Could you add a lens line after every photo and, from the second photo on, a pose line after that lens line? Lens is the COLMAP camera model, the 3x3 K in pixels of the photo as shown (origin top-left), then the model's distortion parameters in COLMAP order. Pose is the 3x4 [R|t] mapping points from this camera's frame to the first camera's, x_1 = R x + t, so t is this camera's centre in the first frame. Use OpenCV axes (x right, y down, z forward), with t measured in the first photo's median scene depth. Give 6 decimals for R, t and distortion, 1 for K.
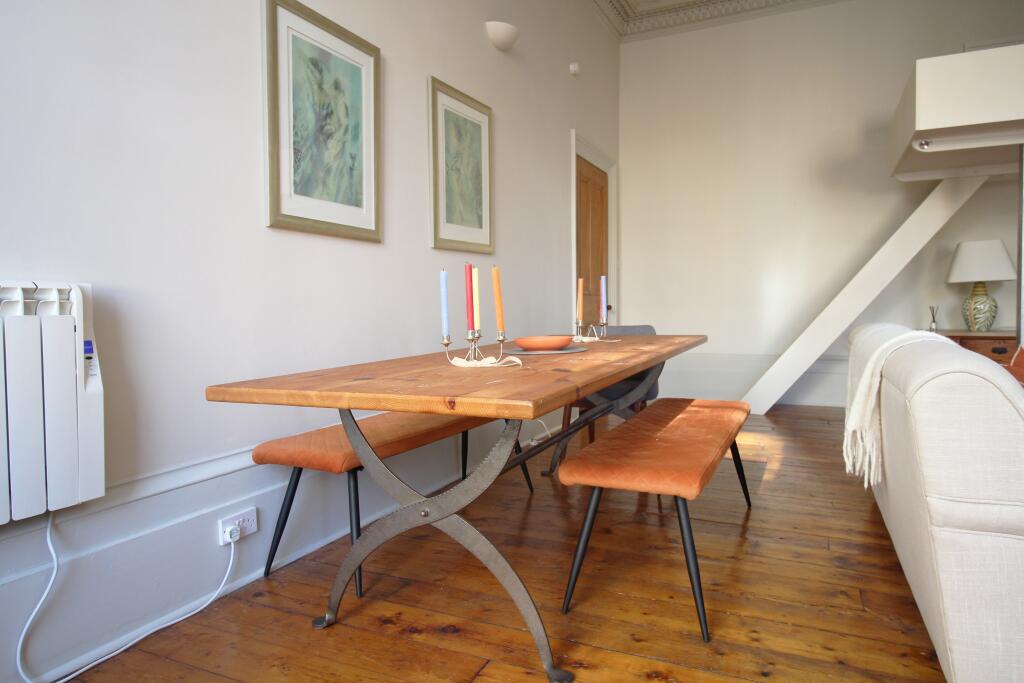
lens RADIAL K [[665.1, 0, 512.0], [0, 665.1, 341.5], [0, 0, 1]] dist [-0.003599, 0.001836]
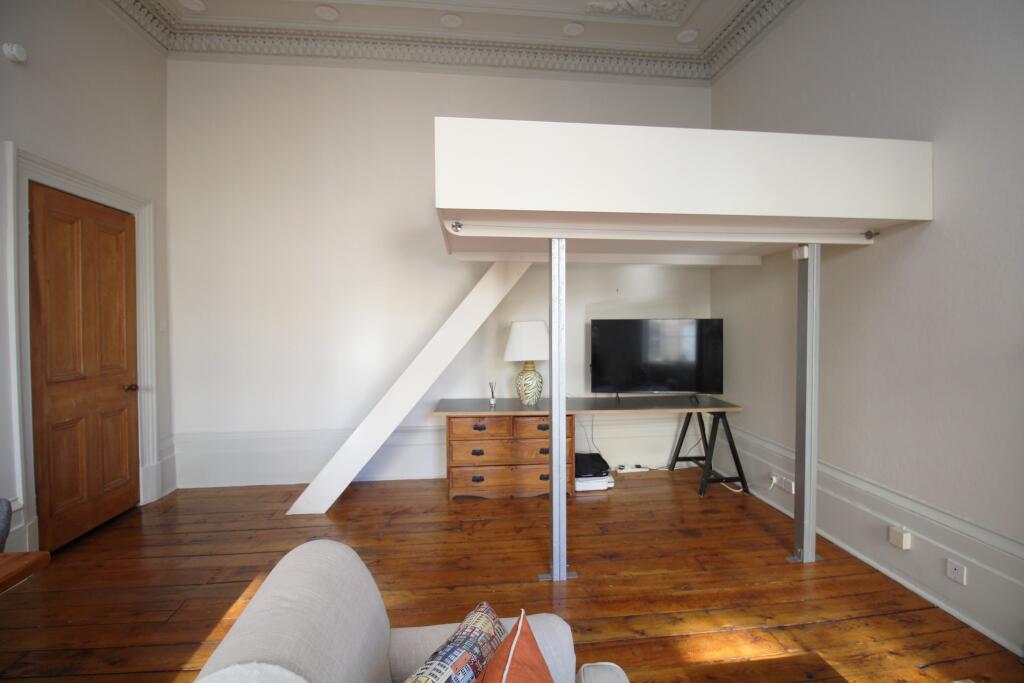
lens RADIAL K [[473.1, 0, 525.3], [0, 473.1, 335.8], [0, 0, 1]] dist [-0.014147, -0.000429]
pose [[0.844985, -0.012182, 0.534651, 0.288359], [0.017276, 0.999841, -0.004521, -0.120694], [-0.534510, 0.013057, 0.845061, 0.354146]]
